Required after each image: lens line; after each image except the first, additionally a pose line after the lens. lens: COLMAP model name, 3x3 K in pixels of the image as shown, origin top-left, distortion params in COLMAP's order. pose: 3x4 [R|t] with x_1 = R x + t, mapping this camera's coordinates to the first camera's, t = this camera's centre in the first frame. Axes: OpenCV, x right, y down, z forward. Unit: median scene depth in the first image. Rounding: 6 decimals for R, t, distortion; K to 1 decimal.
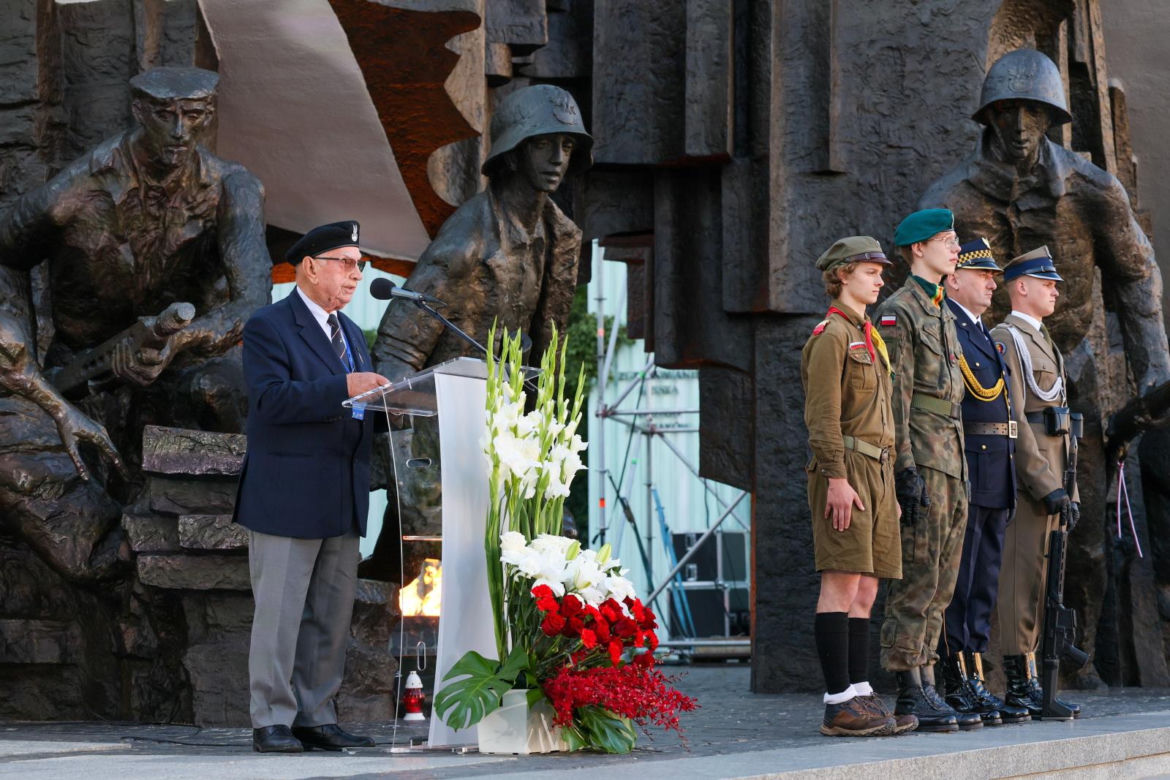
lens RADIAL K [[2767.7, 0, 587.8], [0, 2767.7, 412.9], [0, 0, 1]] dist [0.015846, 0.000000]
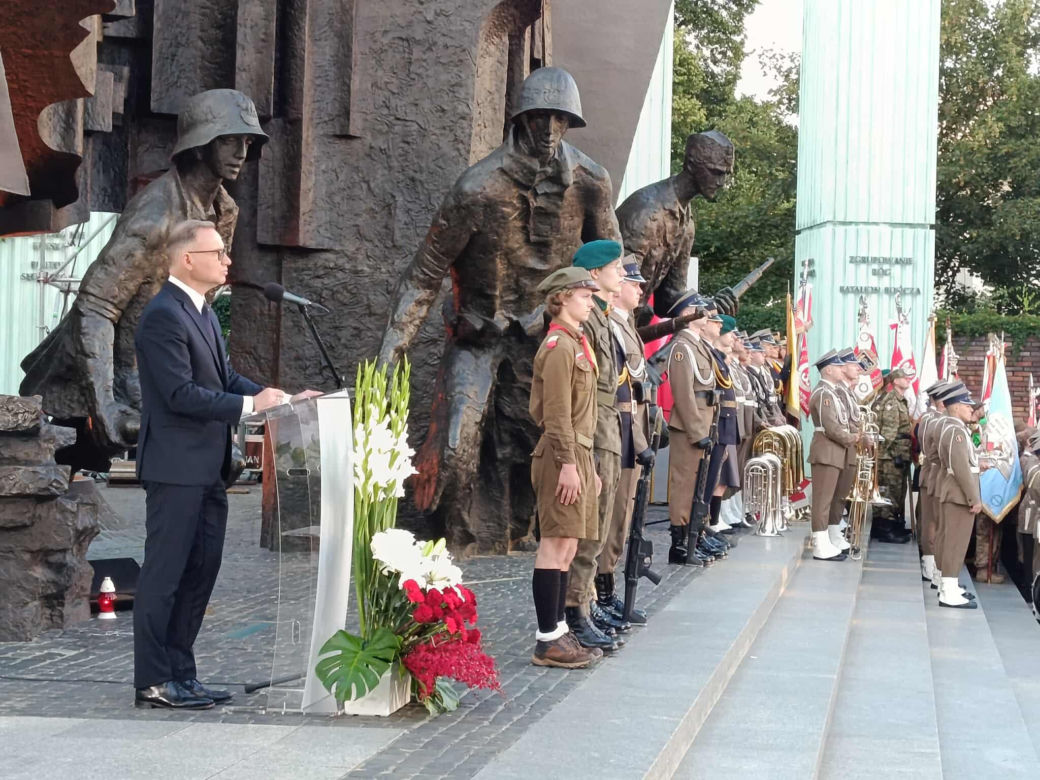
lens RADIAL K [[2181.9, 0, 522.6], [0, 2181.9, 386.4], [0, 0, 1]] dist [0.166385, 0.000000]
pose [[0.951029, 0.028527, 0.307782, -0.177633], [-0.052345, 0.996214, 0.069410, -0.061255], [-0.304636, -0.082122, 0.948922, 0.047542]]
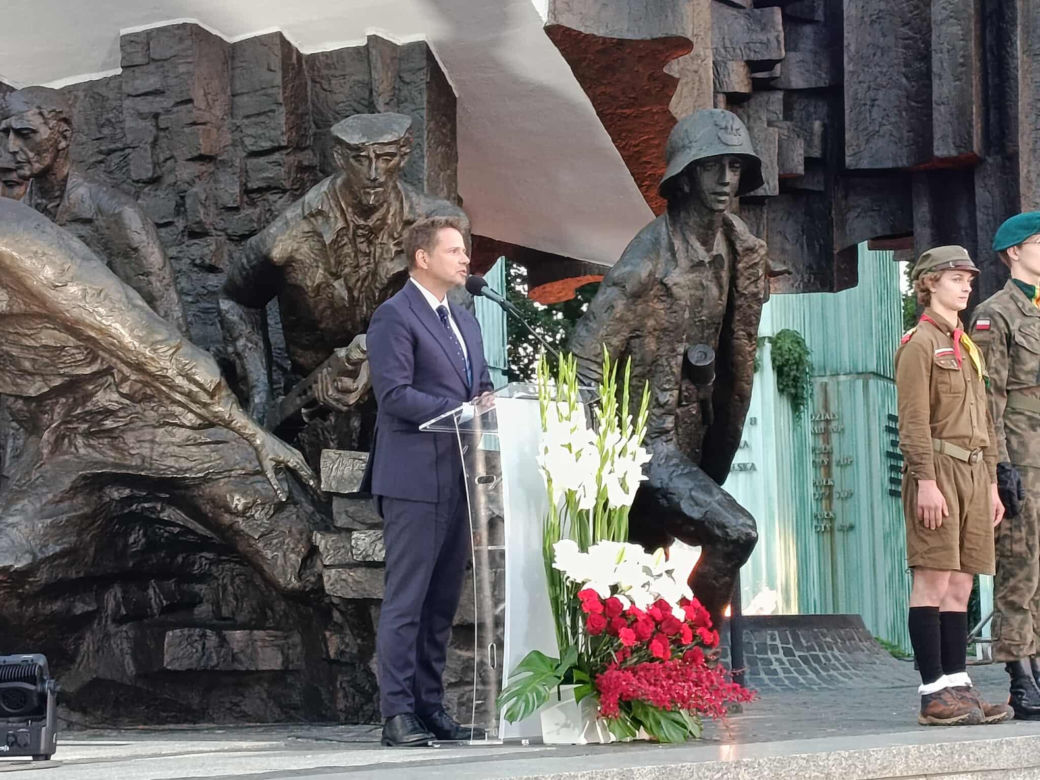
lens RADIAL K [[2836.1, 0, 508.5], [0, 2836.1, 397.5], [0, 0, 1]] dist [0.211224, 0.000000]
pose [[0.977848, -0.039550, -0.205544, 0.121805], [0.038608, 0.999217, -0.008594, -0.003070], [0.205723, 0.000468, 0.978610, -0.068148]]
